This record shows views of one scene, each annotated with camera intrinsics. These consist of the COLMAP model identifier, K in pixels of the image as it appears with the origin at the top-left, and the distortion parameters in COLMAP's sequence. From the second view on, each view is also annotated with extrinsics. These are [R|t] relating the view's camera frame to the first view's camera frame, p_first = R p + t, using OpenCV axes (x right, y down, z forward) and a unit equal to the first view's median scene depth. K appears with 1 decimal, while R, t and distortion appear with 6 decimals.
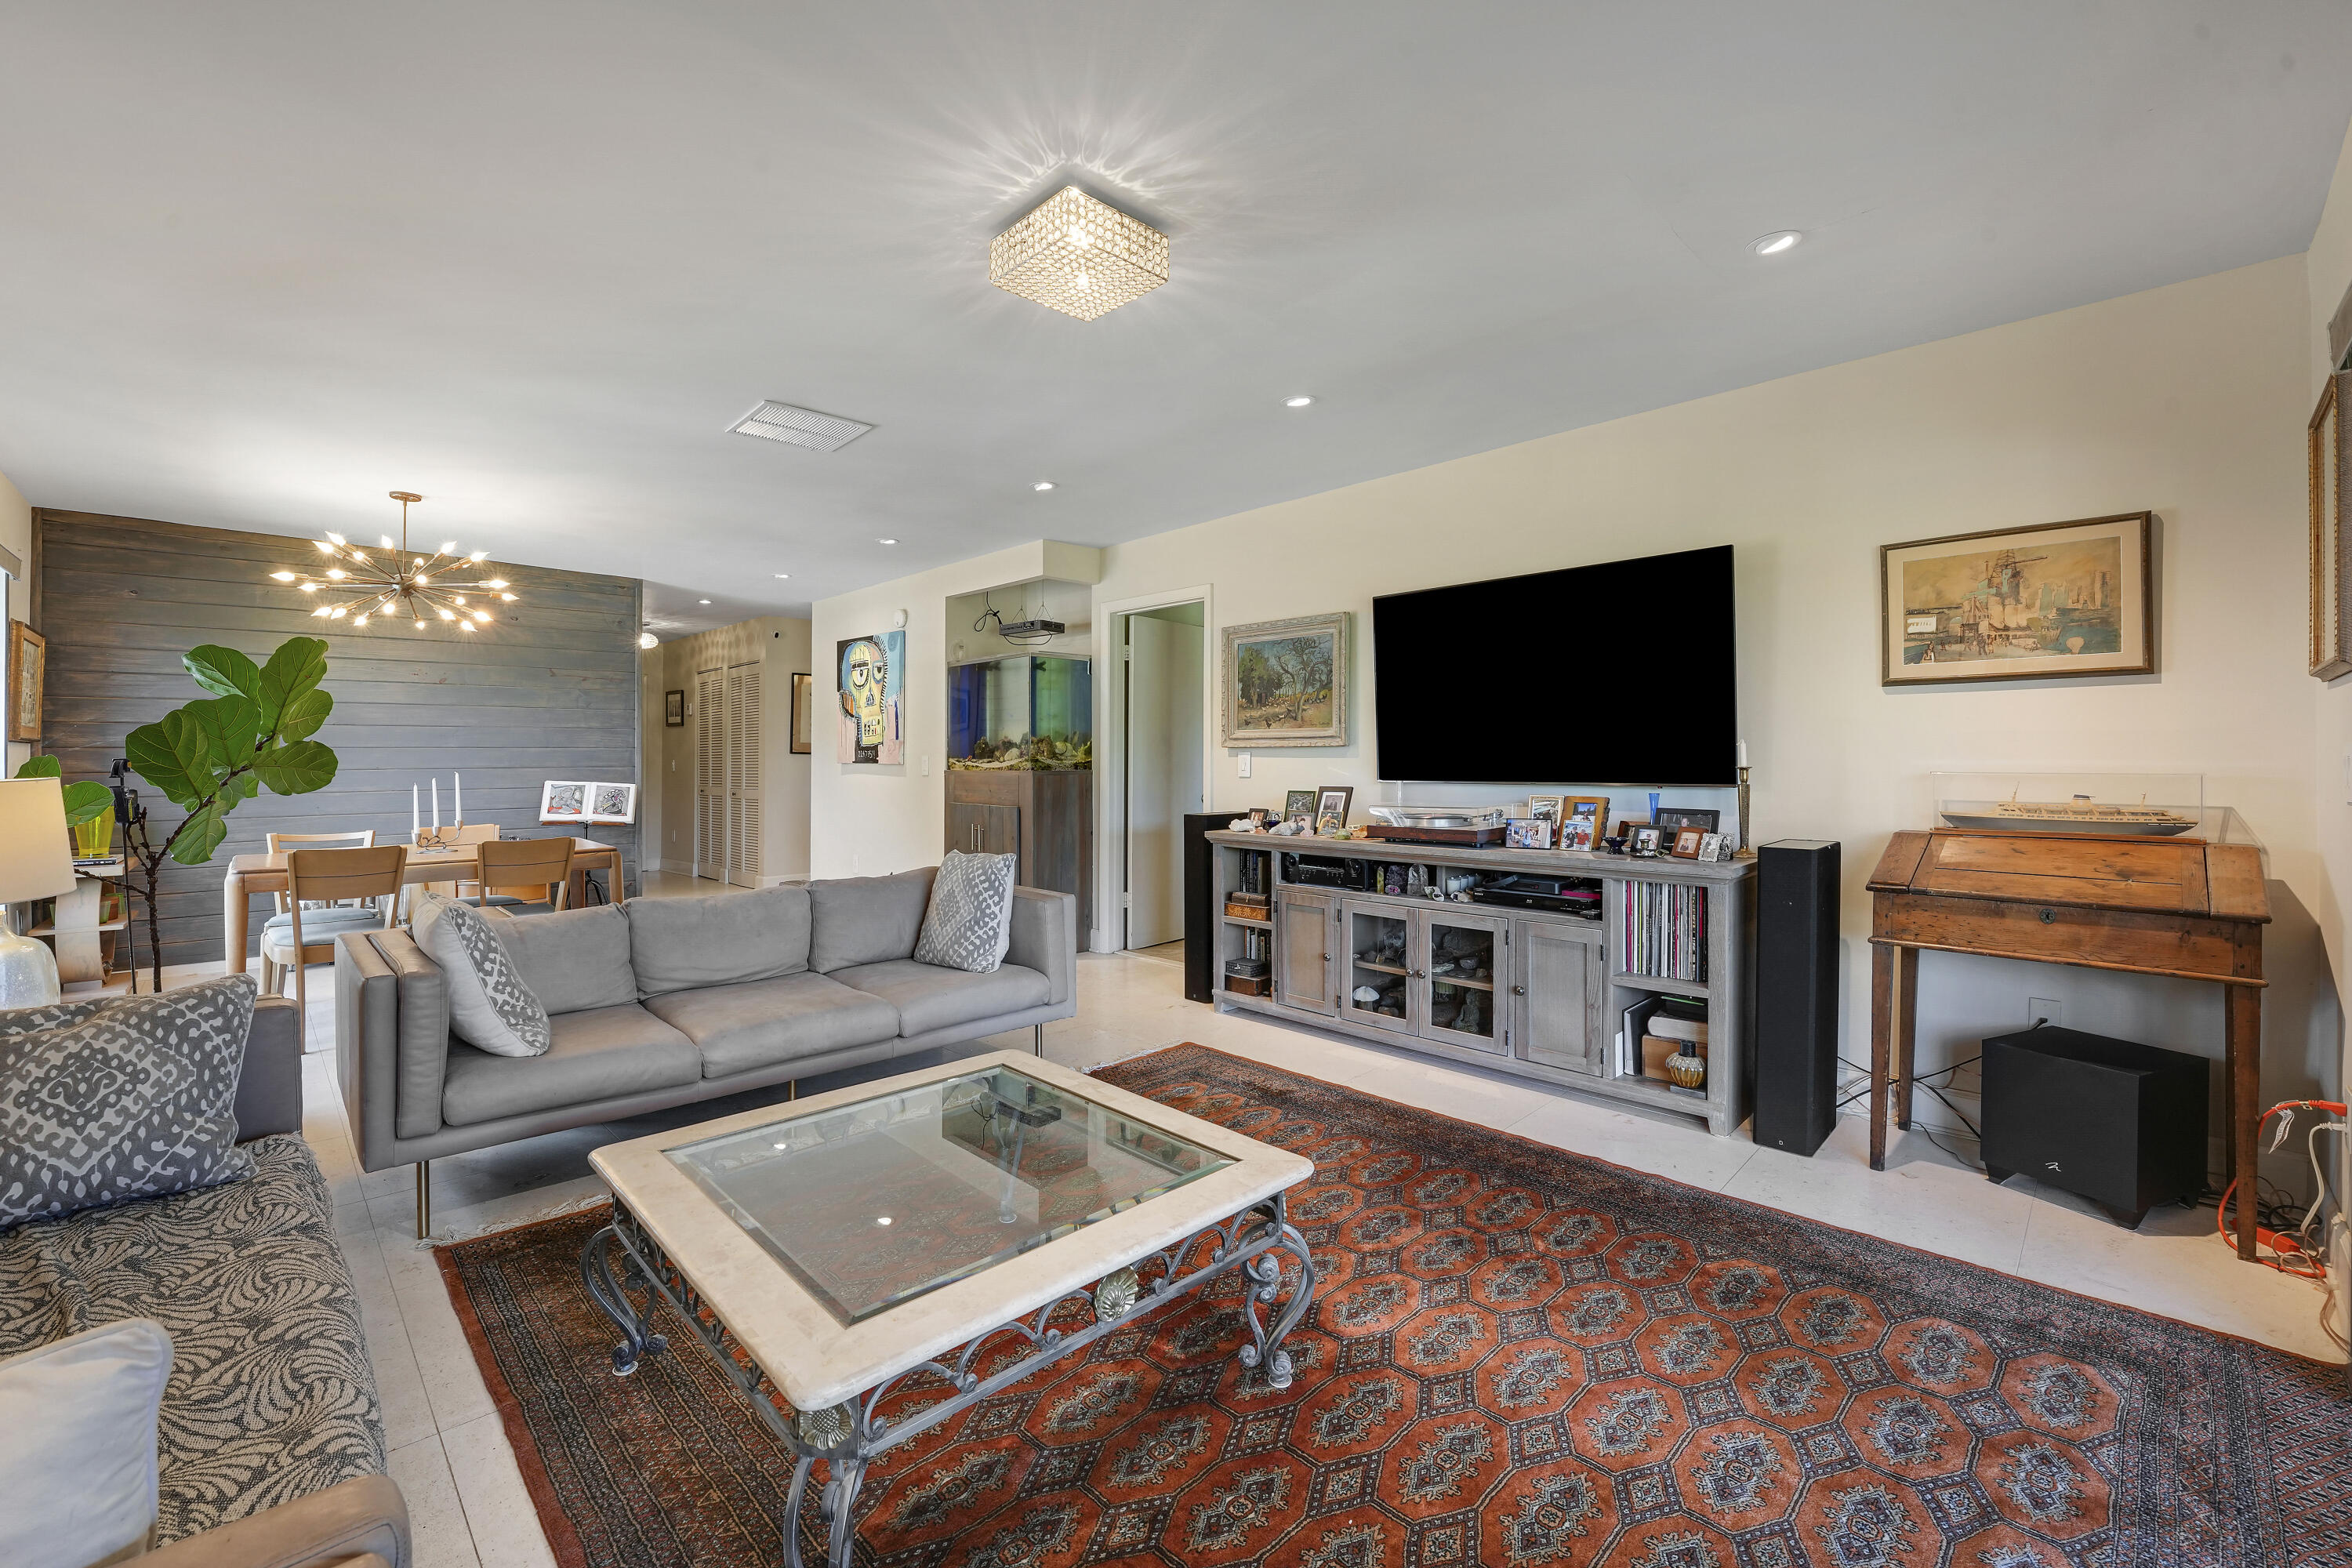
lens RADIAL K [[956.6, 0, 1182.4], [0, 956.6, 747.8], [0, 0, 1]] dist [-0.025725, 0.001927]
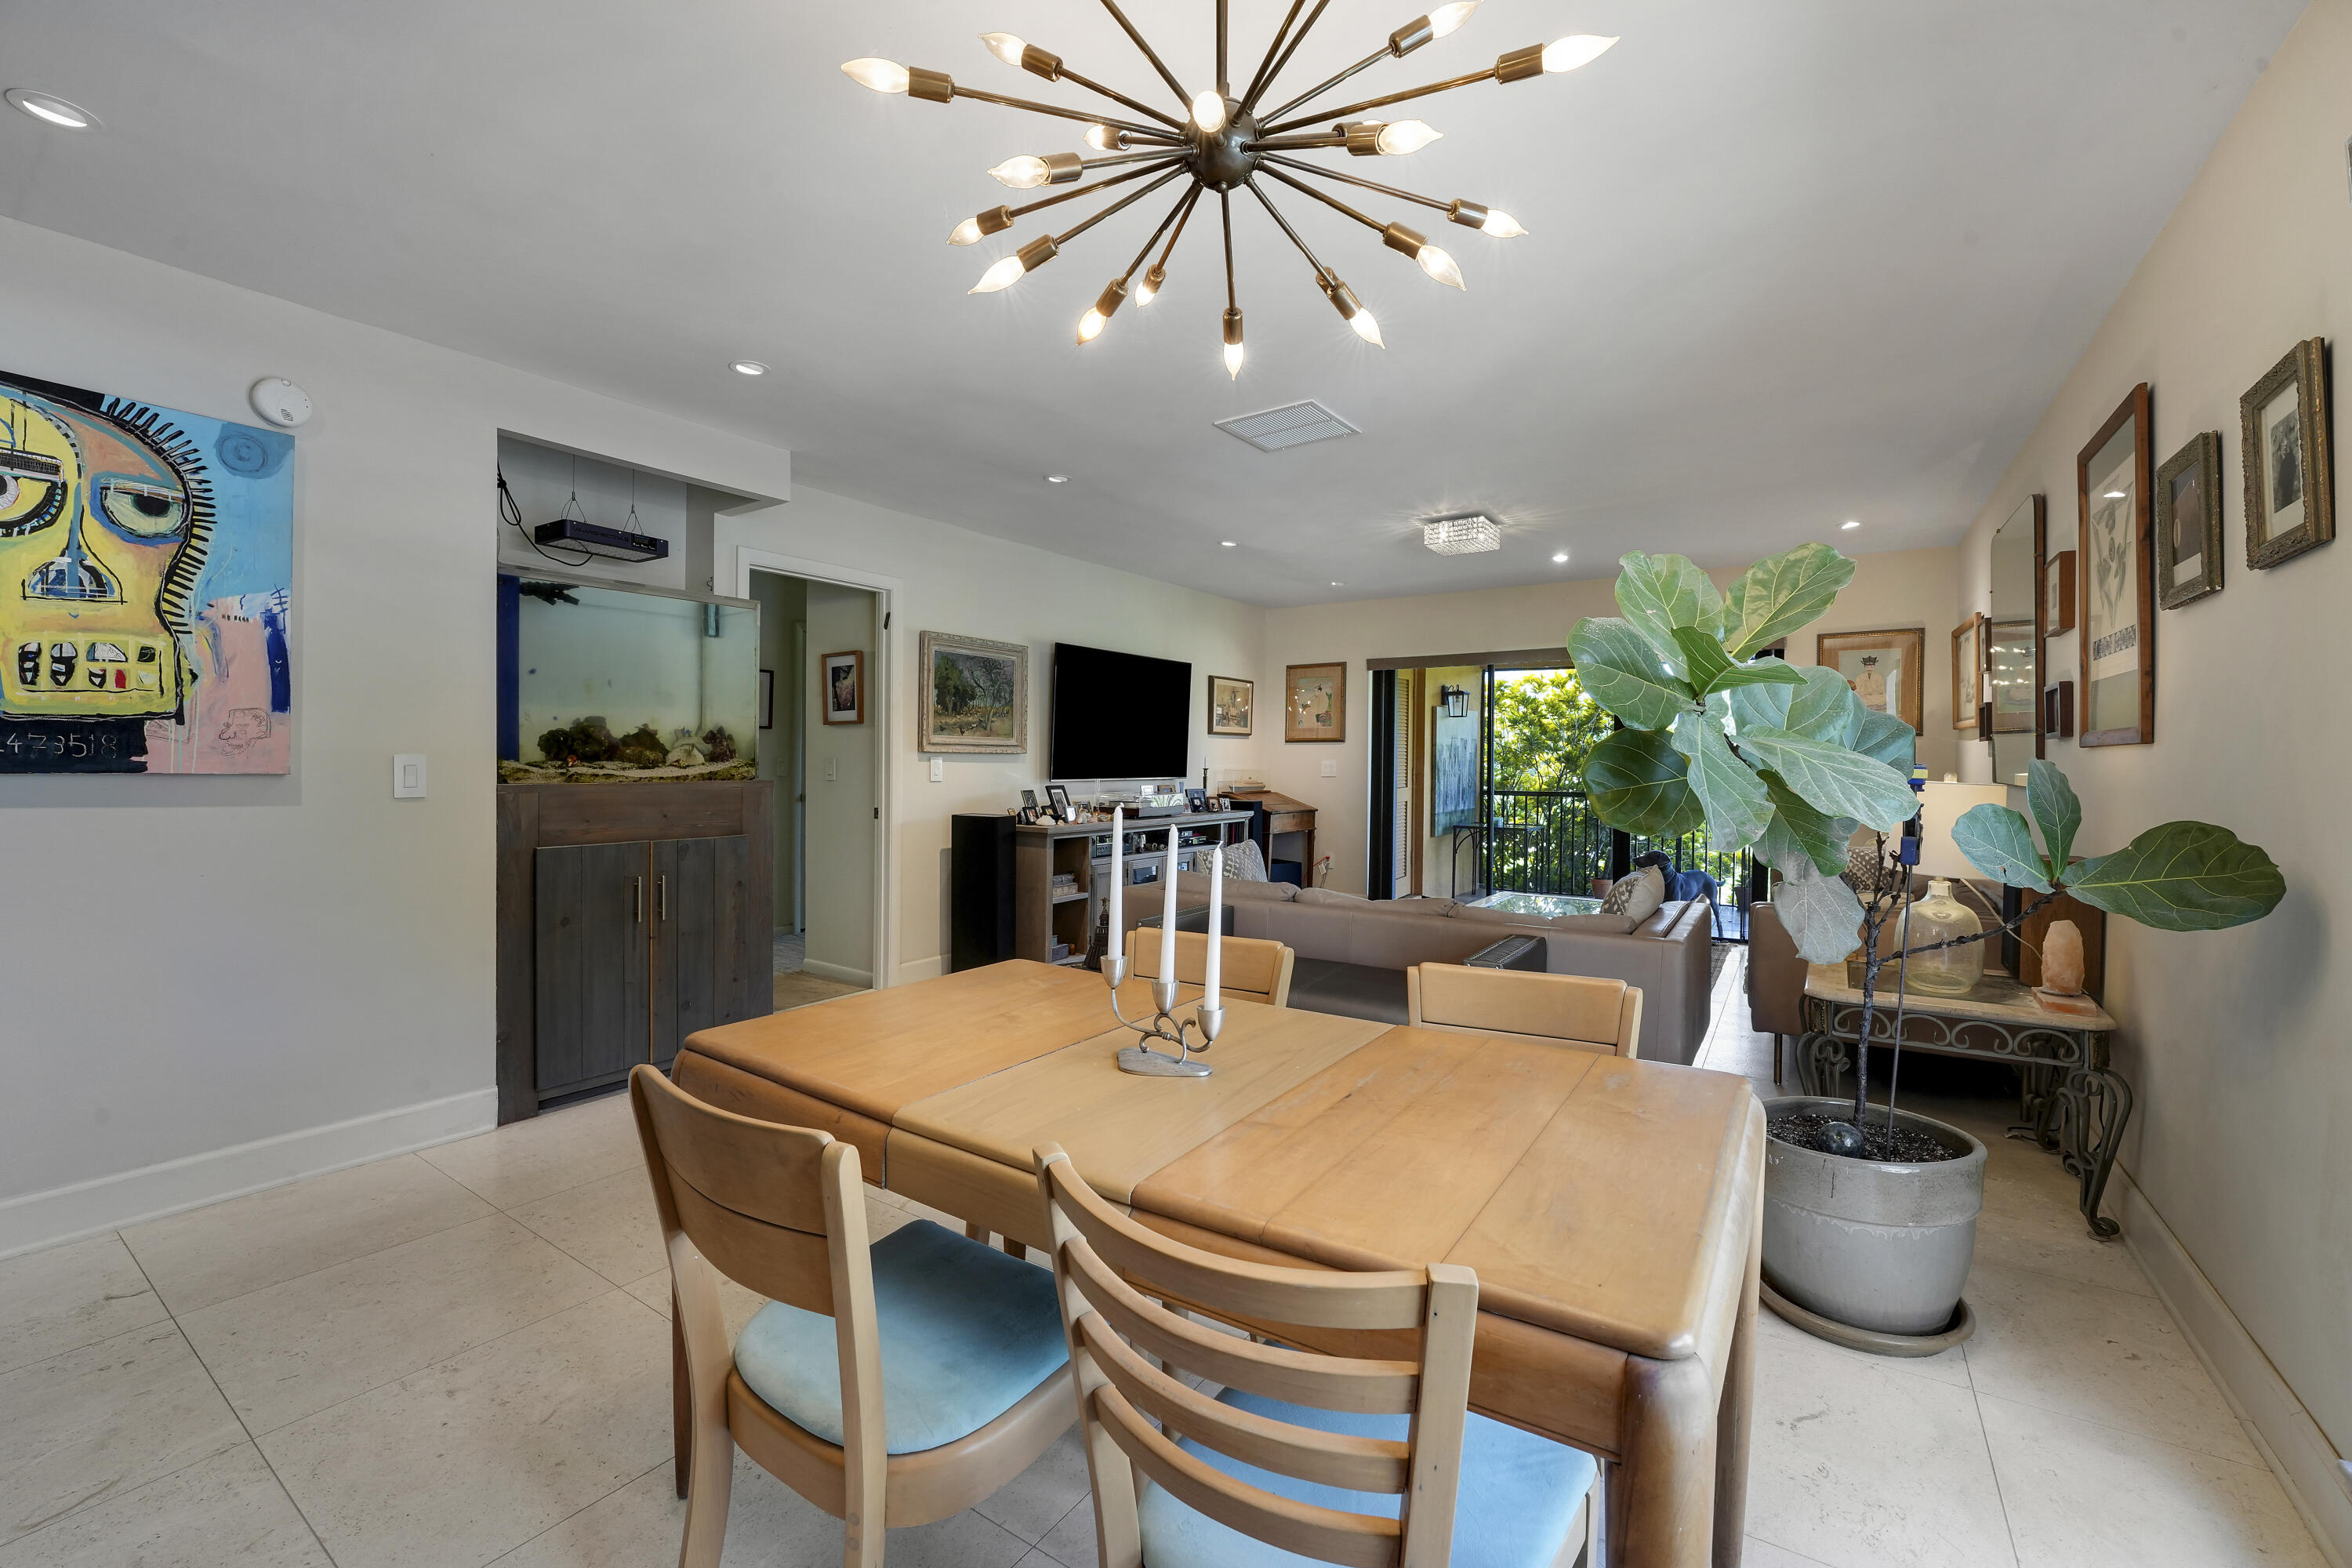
lens RADIAL K [[956.6, 0, 1172.2], [0, 956.6, 785.1], [0, 0, 1]] dist [-0.025725, 0.001927]
pose [[-0.188543, -0.018998, 0.981881, -1.039612], [-0.012667, 0.999777, 0.016912, 0.015107], [-0.981983, -0.009249, -0.188742, 0.992491]]
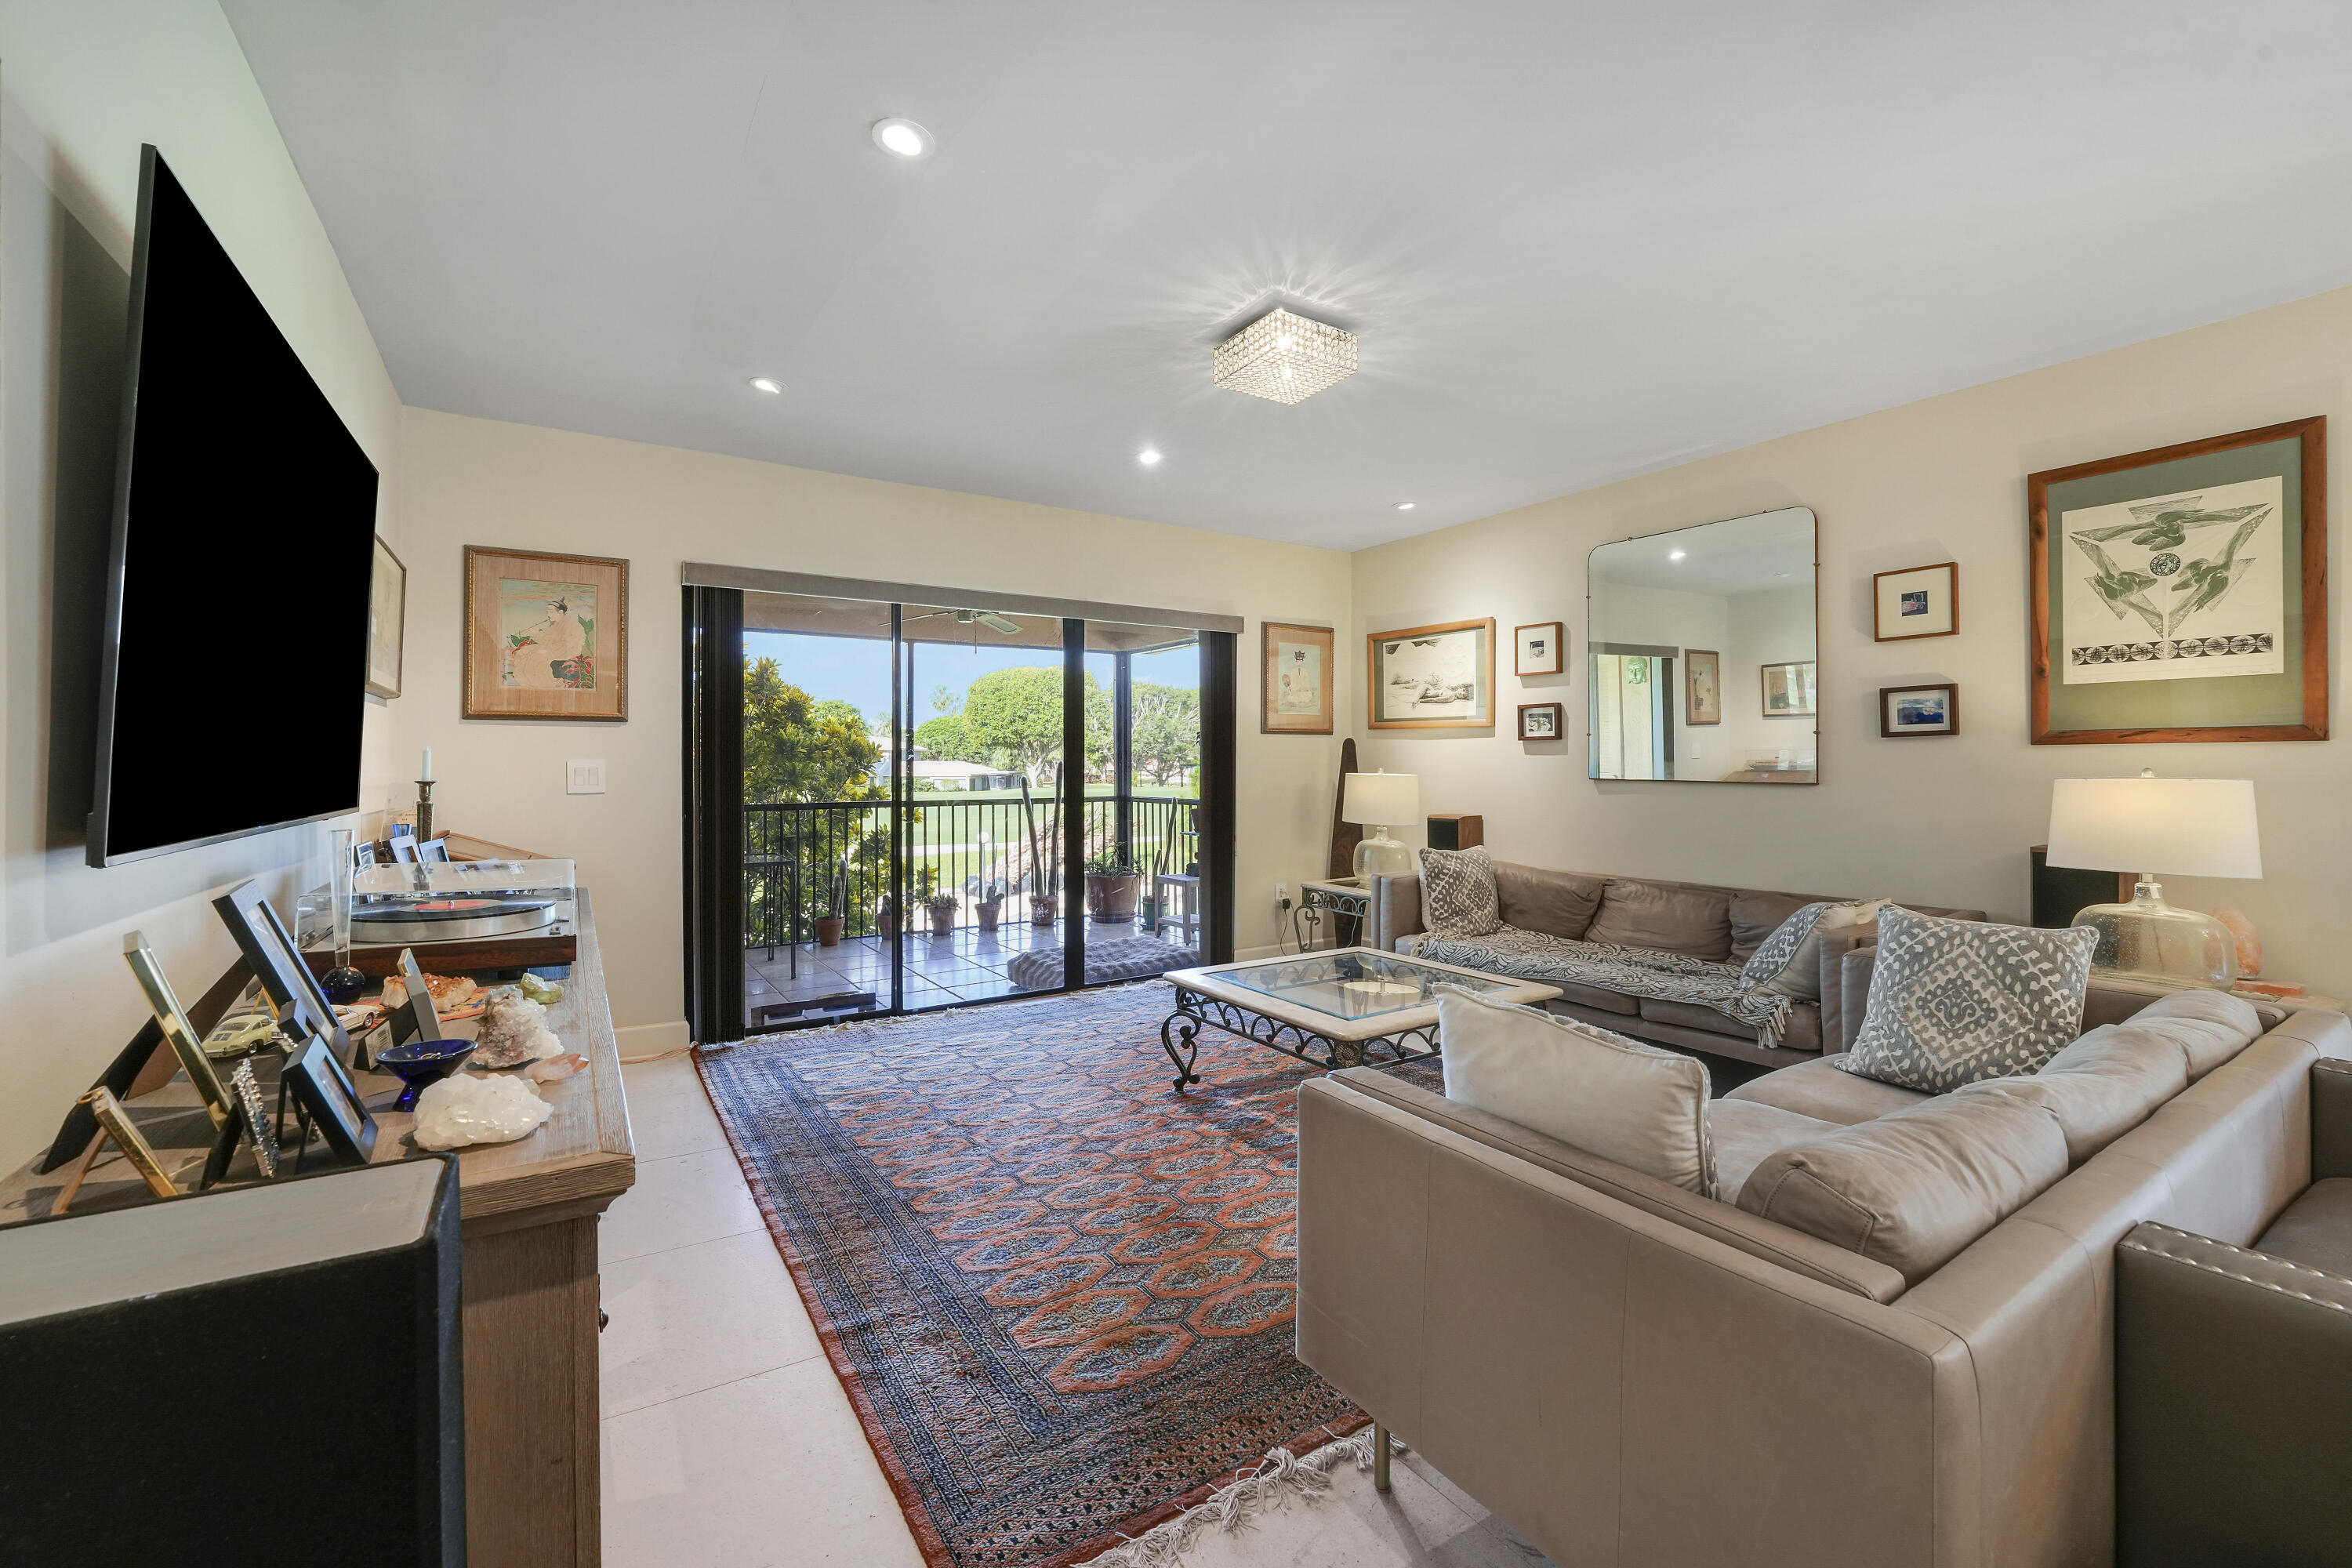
lens RADIAL K [[956.6, 0, 1172.2], [0, 956.6, 767.8], [0, 0, 1]] dist [-0.025725, 0.001927]
pose [[-0.976159, 0.007298, 0.216936, -0.105292], [0.005971, 0.999959, -0.006771, 0.012050], [-0.216976, -0.005314, -0.976162, 1.076562]]
